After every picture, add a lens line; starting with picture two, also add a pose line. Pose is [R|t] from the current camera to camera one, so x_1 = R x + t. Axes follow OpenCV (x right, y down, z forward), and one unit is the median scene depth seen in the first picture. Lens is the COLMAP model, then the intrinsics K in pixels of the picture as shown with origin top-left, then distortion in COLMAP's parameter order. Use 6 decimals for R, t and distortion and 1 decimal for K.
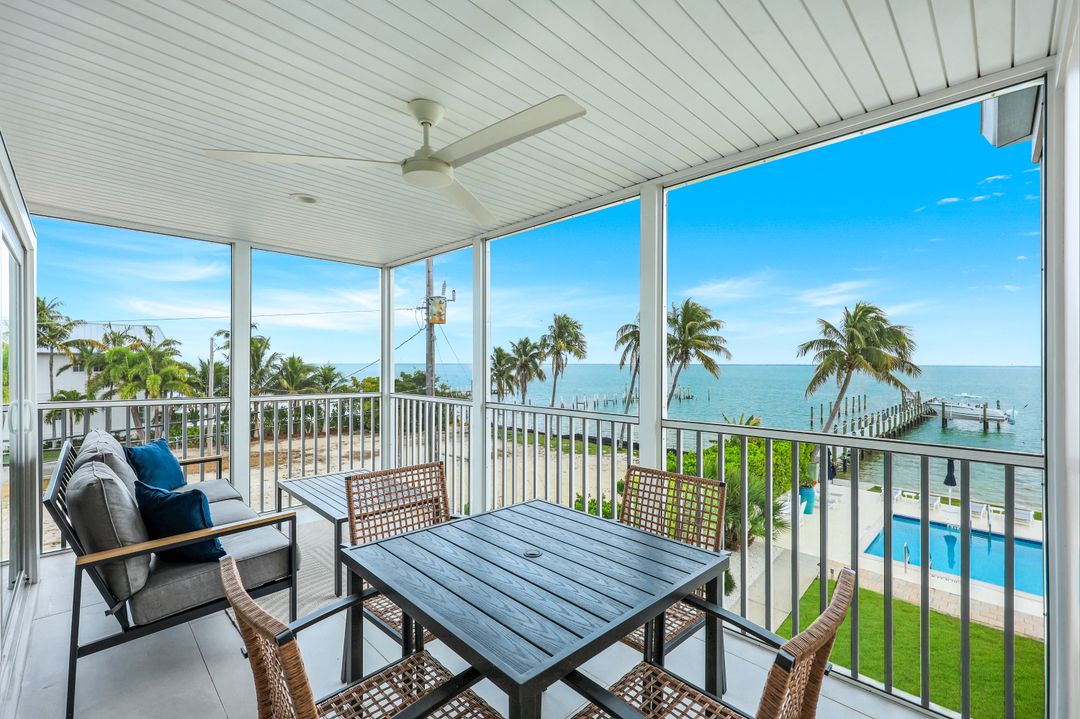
lens RADIAL K [[459.2, 0, 540.0], [0, 459.2, 359.5], [0, 0, 1]] dist [0.006729, -0.000059]
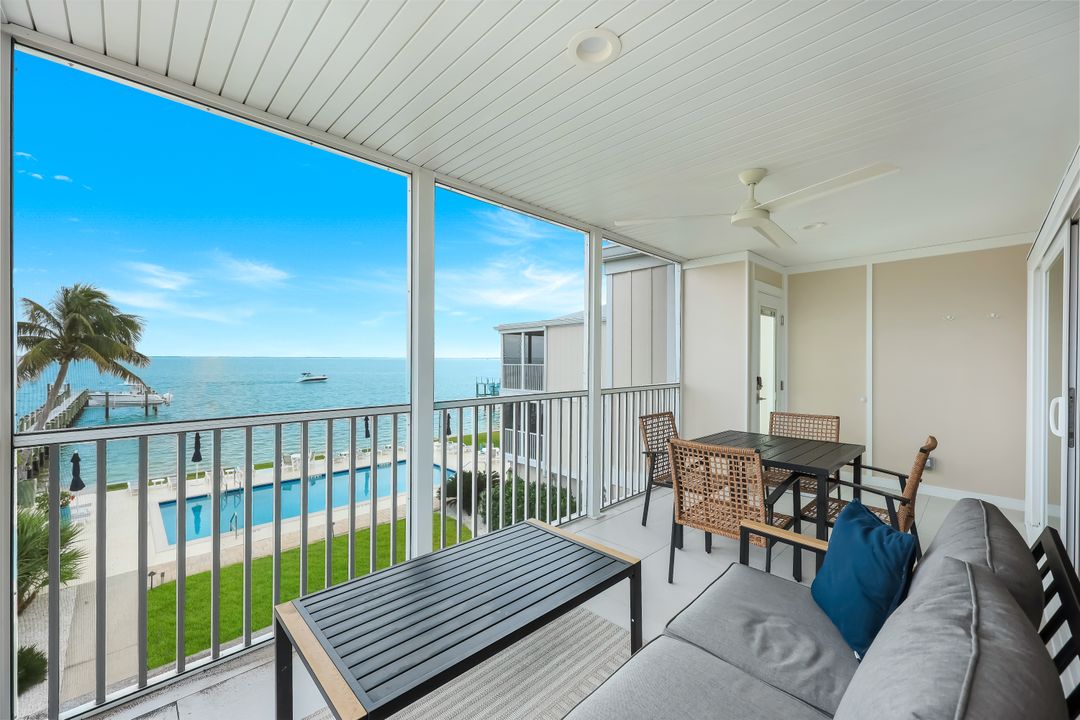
lens RADIAL K [[427.2, 0, 536.3], [0, 427.2, 361.6], [0, 0, 1]] dist [-0.000053, -0.000037]
pose [[0.008310, -0.013275, 0.999877, -0.120622], [-0.012932, 0.999827, 0.013382, 0.002488], [-0.999882, -0.013041, 0.008137, 0.131062]]
